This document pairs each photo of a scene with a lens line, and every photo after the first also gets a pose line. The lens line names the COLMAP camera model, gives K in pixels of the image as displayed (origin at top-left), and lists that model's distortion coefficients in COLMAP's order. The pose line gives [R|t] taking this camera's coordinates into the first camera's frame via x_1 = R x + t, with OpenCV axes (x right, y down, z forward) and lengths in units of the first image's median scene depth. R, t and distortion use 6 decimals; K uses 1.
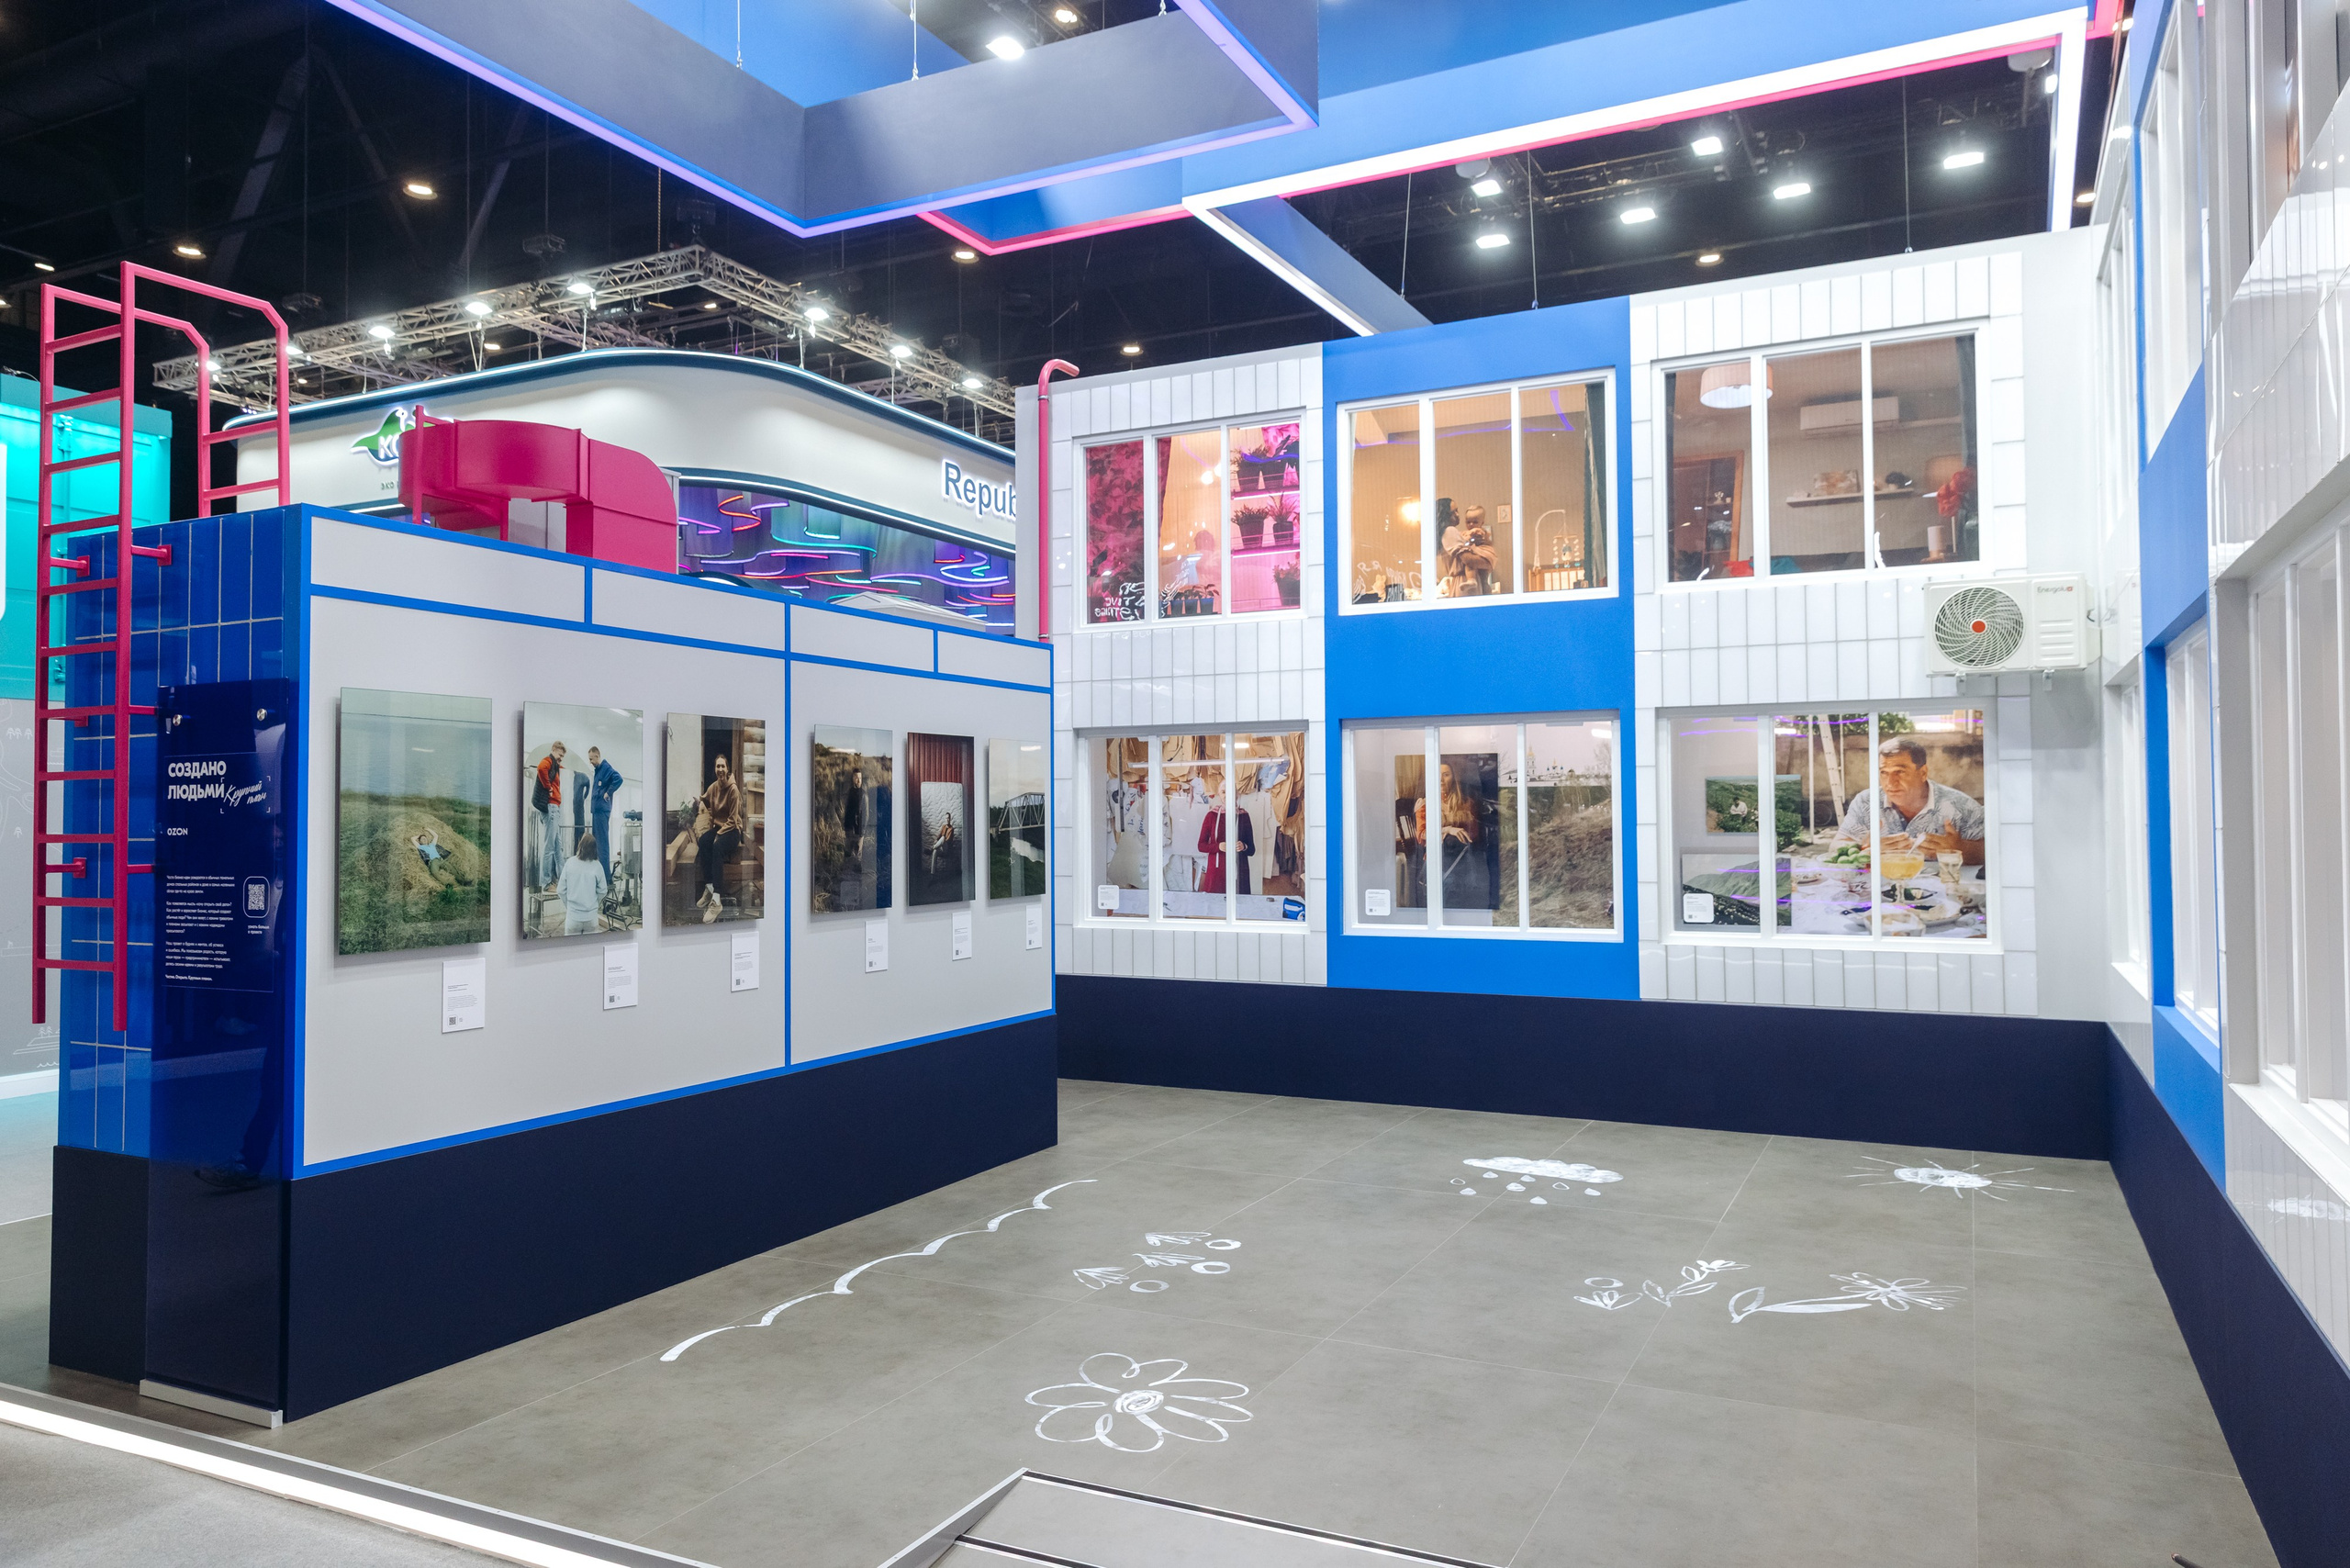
lens RADIAL K [[1587.1, 0, 1192.0], [0, 1587.1, 765.6], [0, 0, 1]] dist [0.043473, 0.000853]
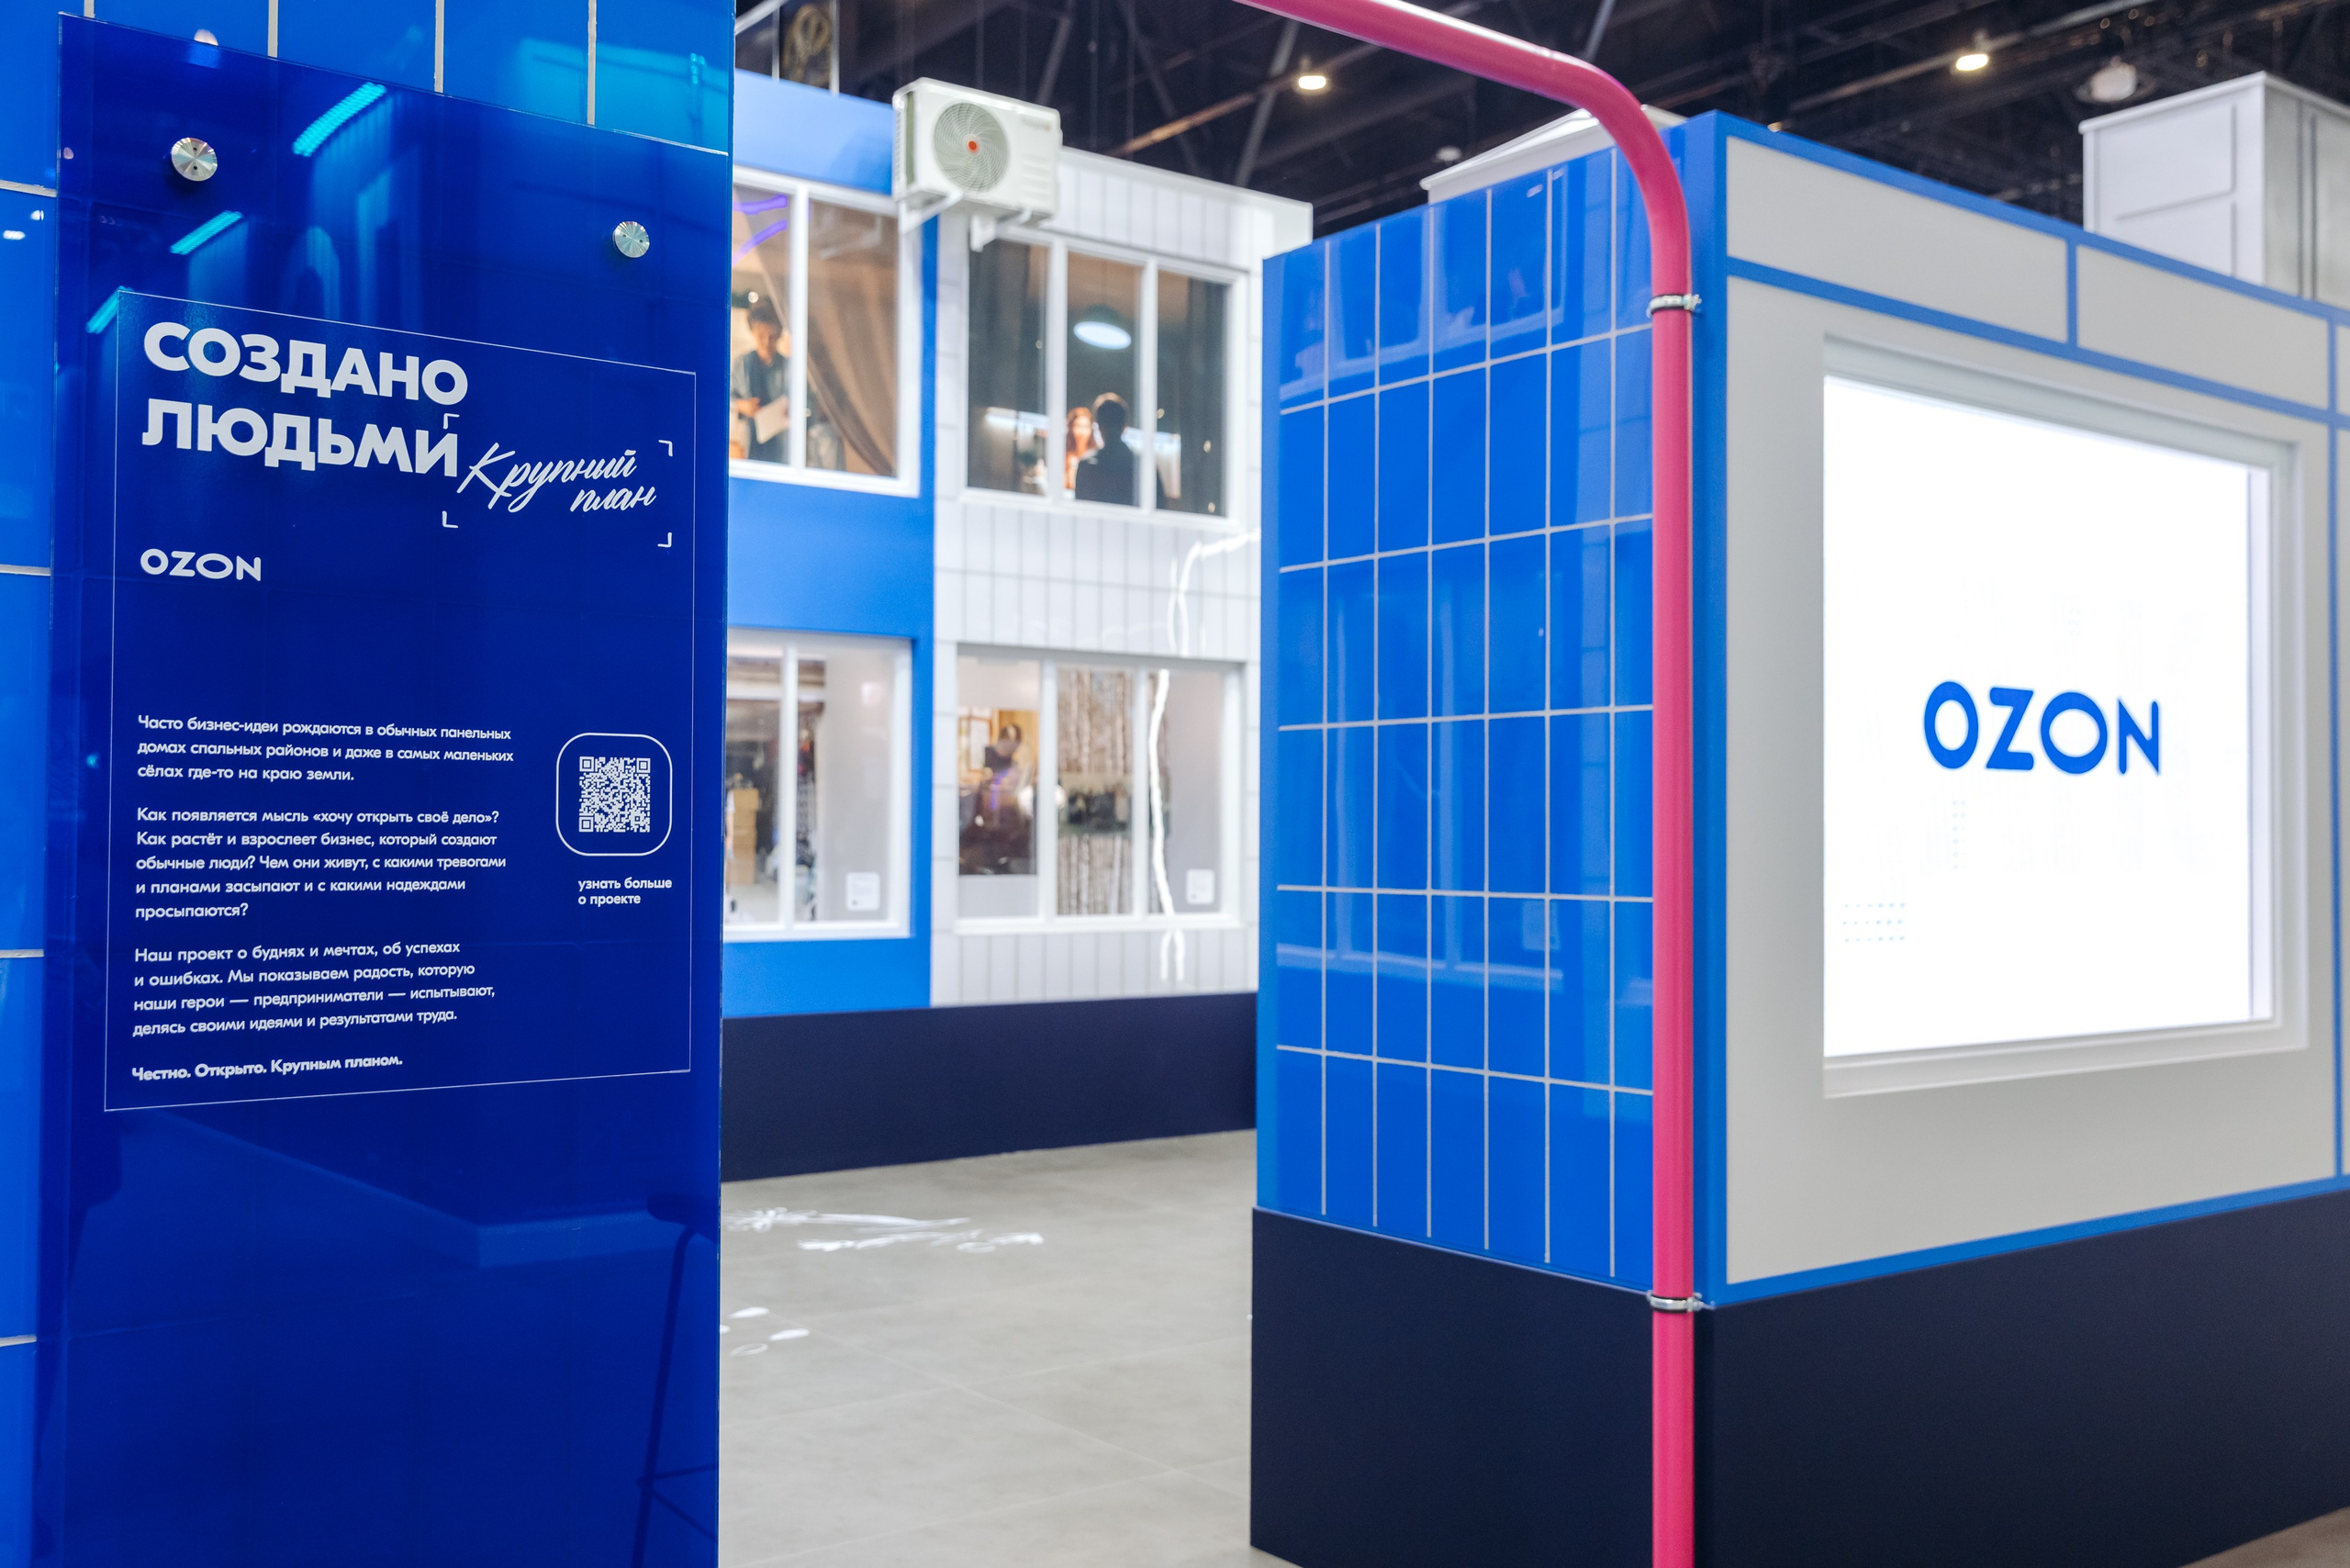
lens RADIAL K [[2063.3, 0, 1107.9], [0, 2063.3, 797.0], [0, 0, 1]] dist [-0.024841, -0.001922]
pose [[0.440071, 0.030988, 0.897428, -0.883197], [-0.037689, 0.999161, -0.016019, 0.081791], [-0.897171, -0.026774, 0.440870, 0.693283]]
